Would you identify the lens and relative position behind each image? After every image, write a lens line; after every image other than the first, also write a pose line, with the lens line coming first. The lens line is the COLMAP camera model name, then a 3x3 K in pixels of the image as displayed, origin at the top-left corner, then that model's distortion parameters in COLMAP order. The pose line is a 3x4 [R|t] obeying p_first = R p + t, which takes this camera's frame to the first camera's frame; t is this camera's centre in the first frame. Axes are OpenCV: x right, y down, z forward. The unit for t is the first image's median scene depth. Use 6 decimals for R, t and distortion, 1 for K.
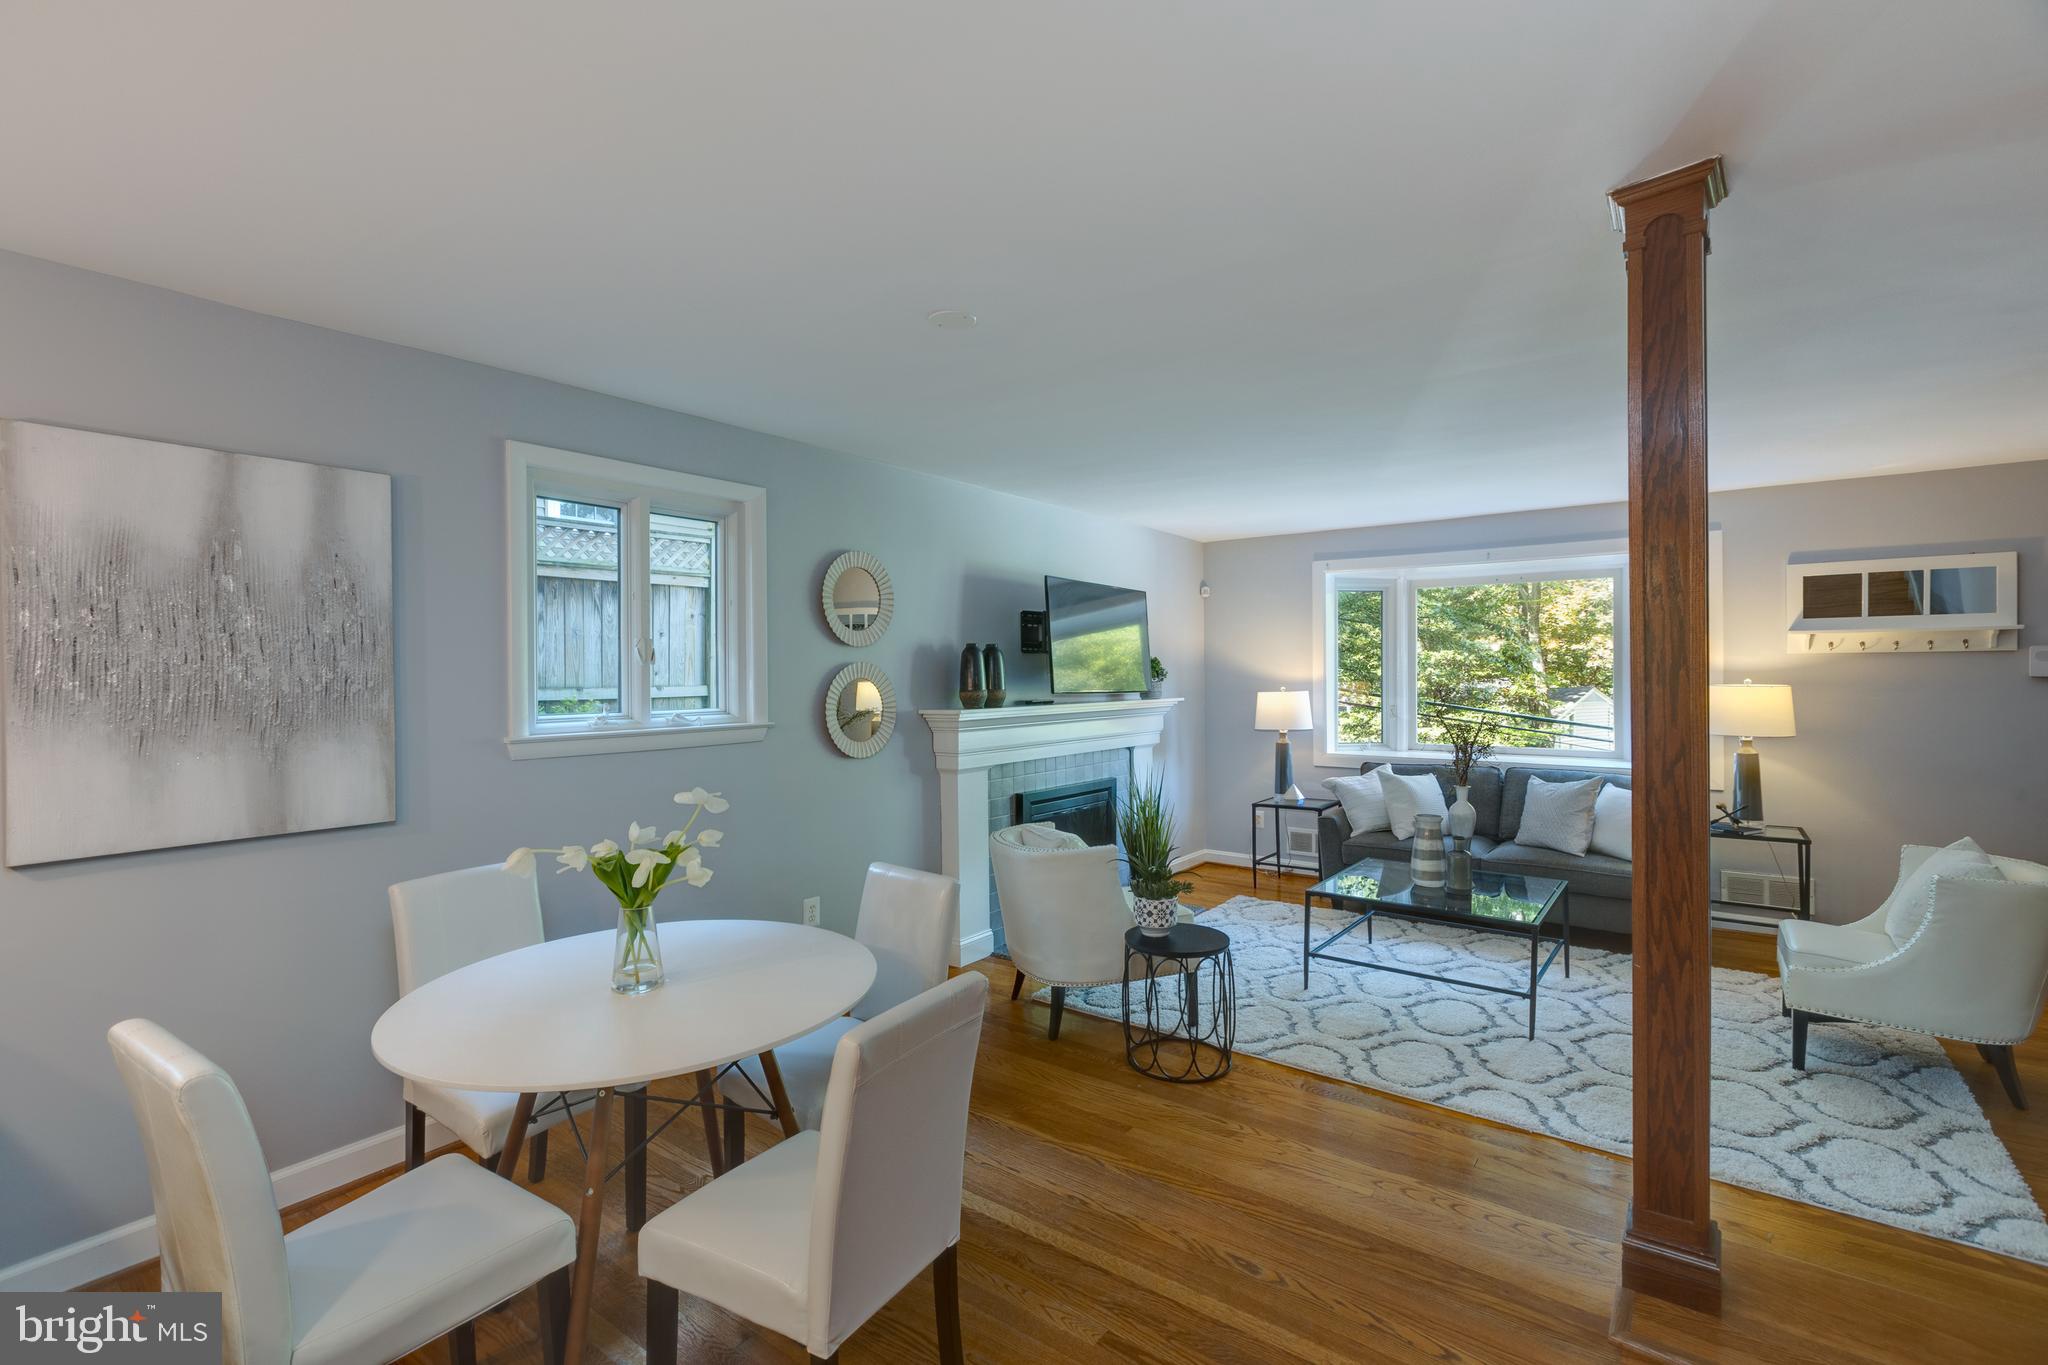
lens RADIAL K [[910.0, 0, 1022.2], [0, 910.0, 676.2], [0, 0, 1]] dist [0.001119, 0.001237]
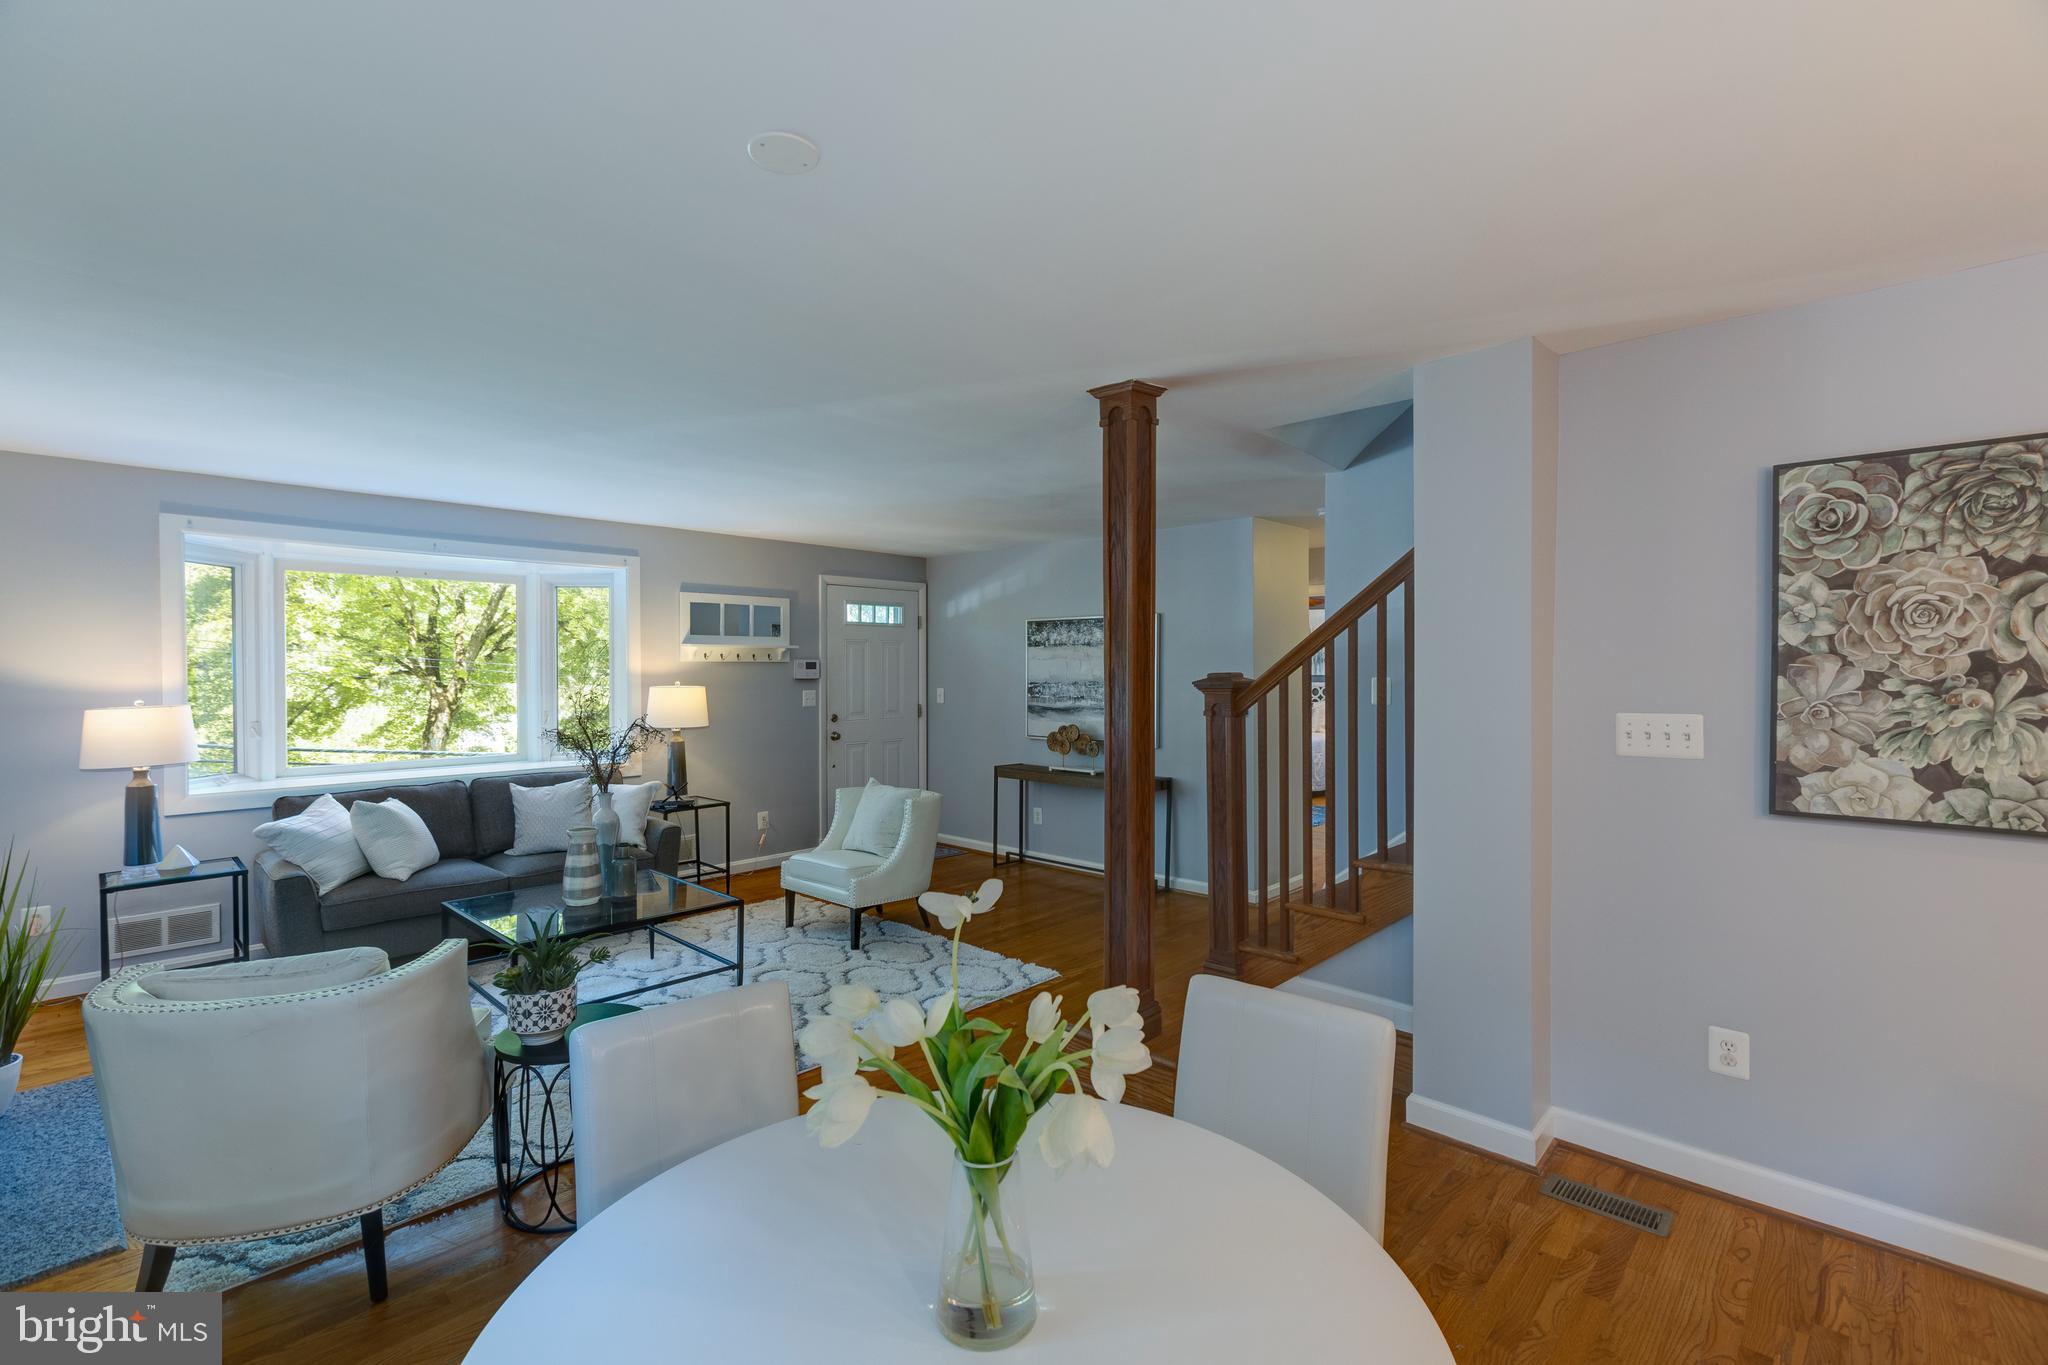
lens RADIAL K [[910.0, 0, 1029.9], [0, 910.0, 681.4], [0, 0, 1]] dist [0.001119, 0.001237]
pose [[0.108253, -0.004497, 0.994113, -0.386771], [0.008378, 0.999958, 0.003611, 0.002323], [-0.994088, 0.007938, 0.108287, 0.397171]]
